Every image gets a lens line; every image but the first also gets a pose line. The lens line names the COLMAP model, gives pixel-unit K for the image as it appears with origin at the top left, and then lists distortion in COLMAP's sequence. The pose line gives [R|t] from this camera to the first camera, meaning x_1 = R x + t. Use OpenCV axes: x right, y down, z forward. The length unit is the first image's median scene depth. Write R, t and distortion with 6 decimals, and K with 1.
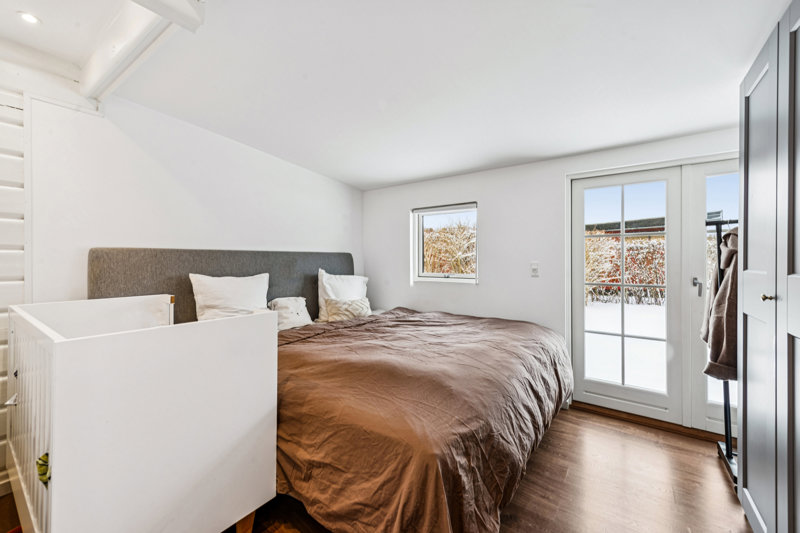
lens RADIAL K [[315.5, 0, 400.0], [0, 315.5, 266.5], [0, 0, 1]] dist [0.009362, -0.000200]
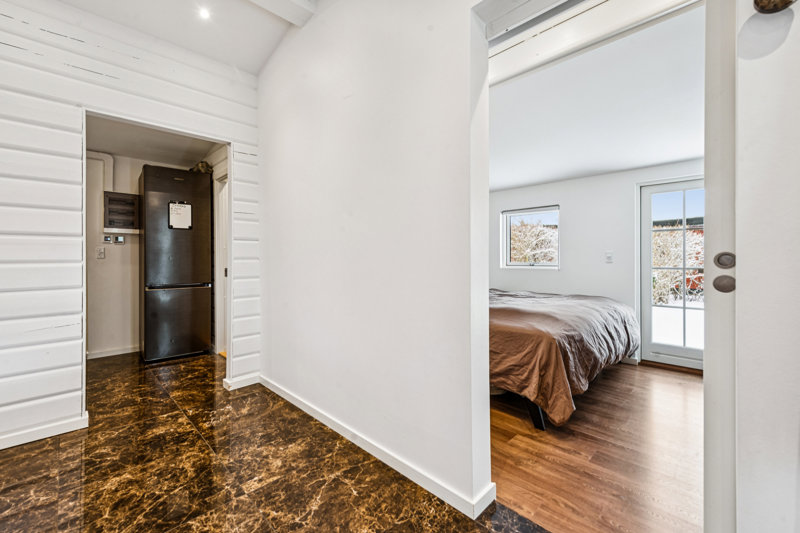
lens RADIAL K [[331.6, 0, 400.0], [0, 331.6, 266.5], [0, 0, 1]] dist [0.014970, -0.000139]
pose [[0.987794, 0.003735, -0.155719, -0.223758], [-0.004102, 0.999990, -0.002036, 0.060139], [0.155710, 0.002650, 0.987799, -0.523395]]
